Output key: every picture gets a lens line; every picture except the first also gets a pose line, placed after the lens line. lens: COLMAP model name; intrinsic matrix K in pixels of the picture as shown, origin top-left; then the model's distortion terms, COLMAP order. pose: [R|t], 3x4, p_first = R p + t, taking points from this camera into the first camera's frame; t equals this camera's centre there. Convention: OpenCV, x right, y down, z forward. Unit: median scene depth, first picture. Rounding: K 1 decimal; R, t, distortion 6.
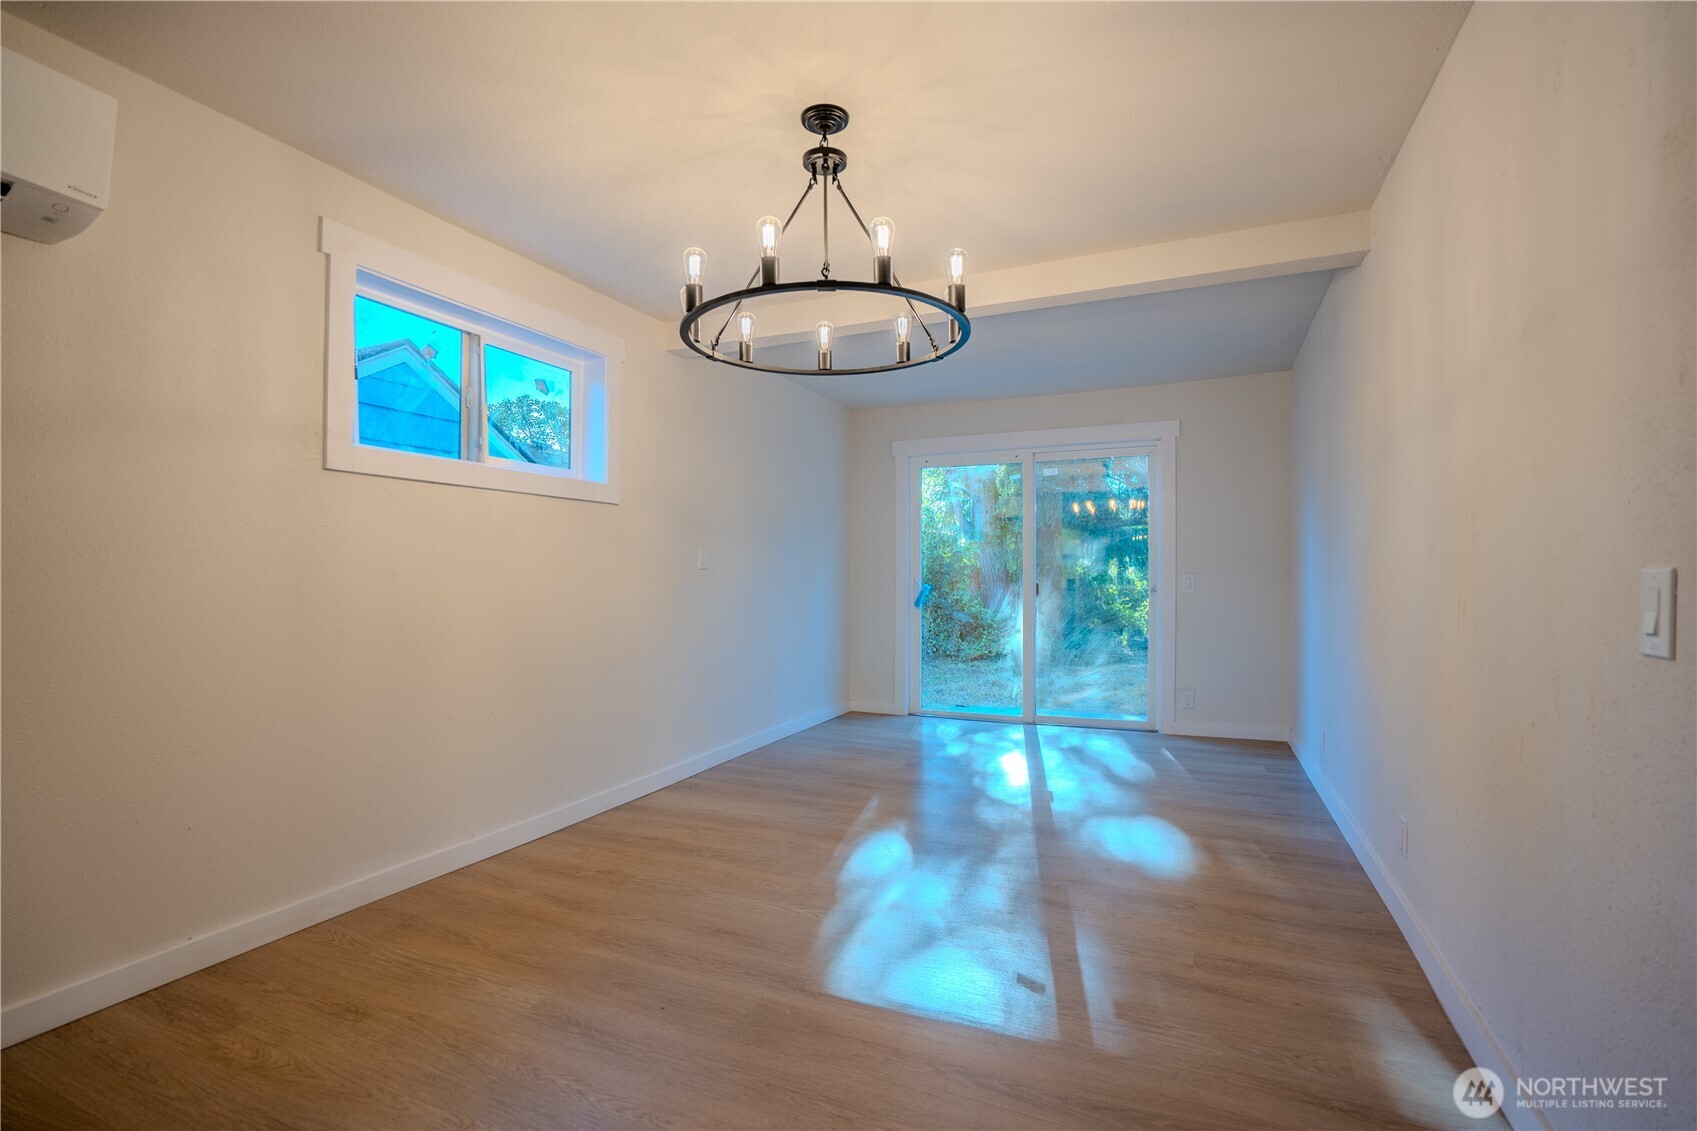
lens RADIAL K [[771.7, 0, 852.3], [0, 771.7, 570.0], [0, 0, 1]] dist [-0.032585, 0.000097]
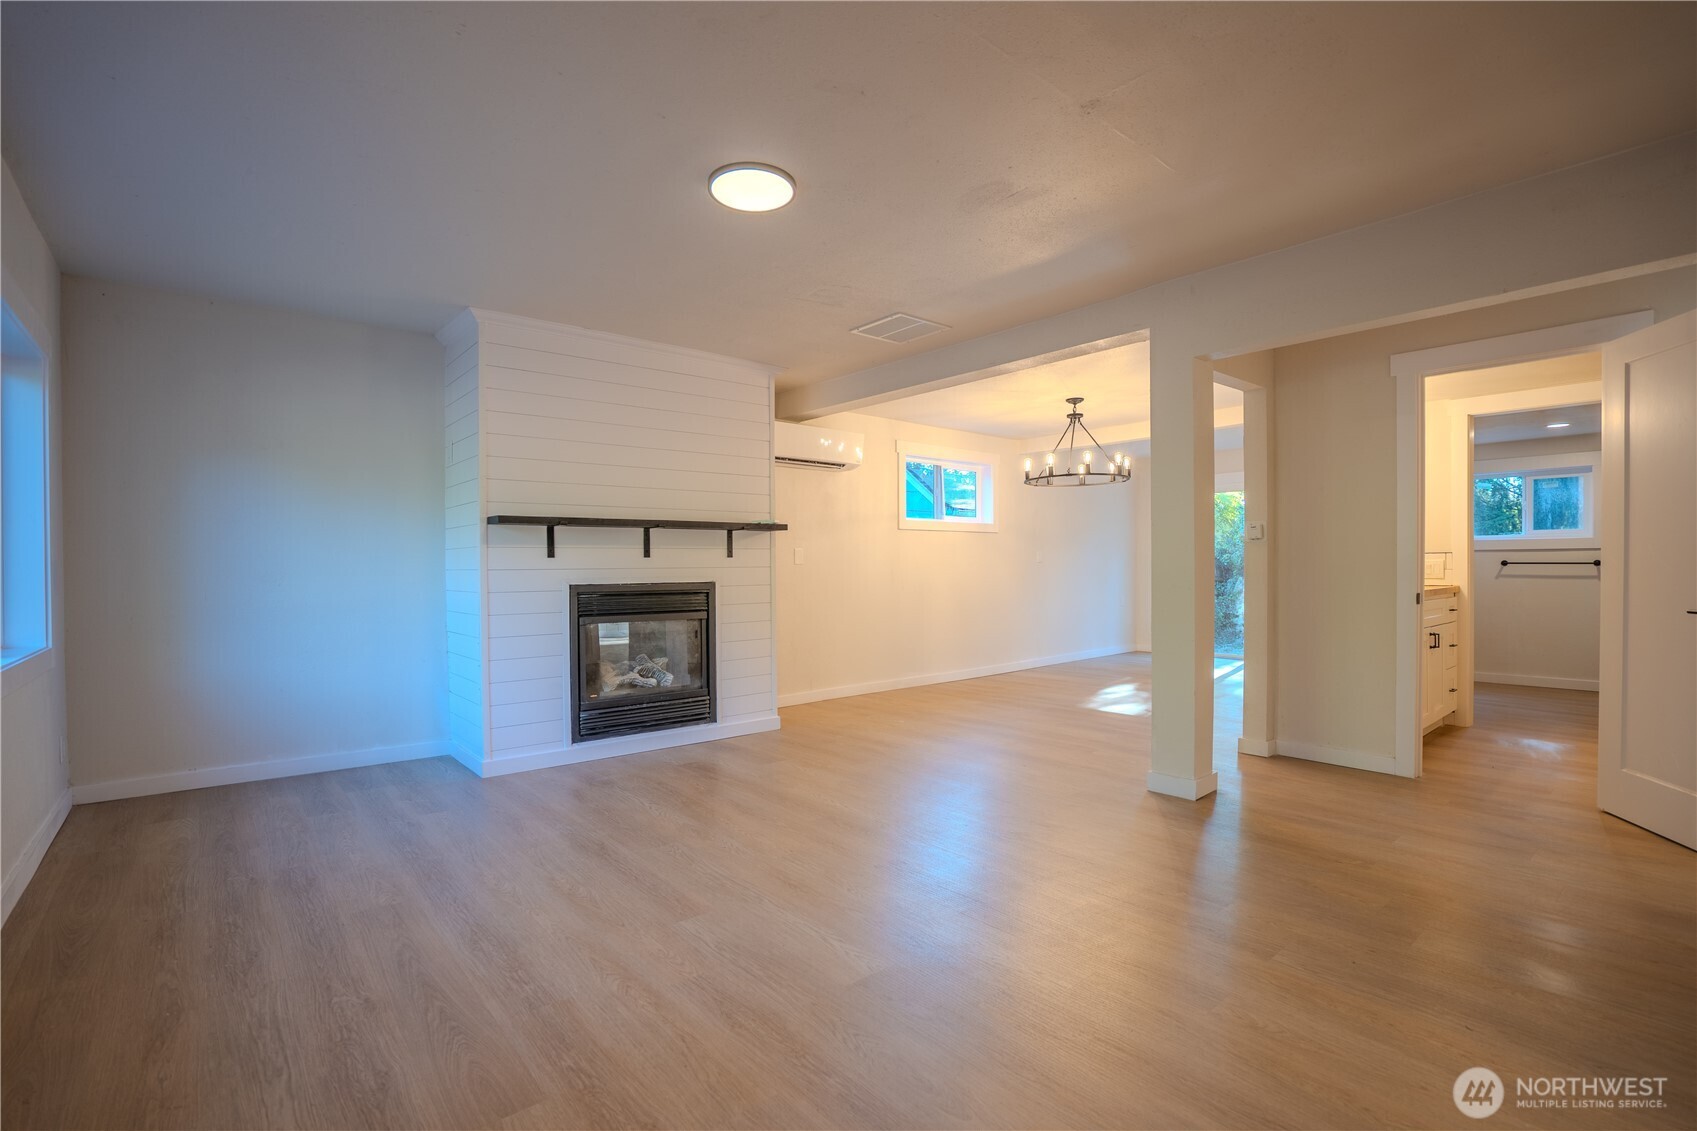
lens RADIAL K [[771.7, 0, 850.7], [0, 771.7, 564.9], [0, 0, 1]] dist [-0.032585, 0.000097]
pose [[0.898421, -0.007914, -0.439065, 0.390032], [0.010945, 0.999931, 0.004372, -0.014261], [0.439000, -0.008734, 0.898445, -1.606704]]
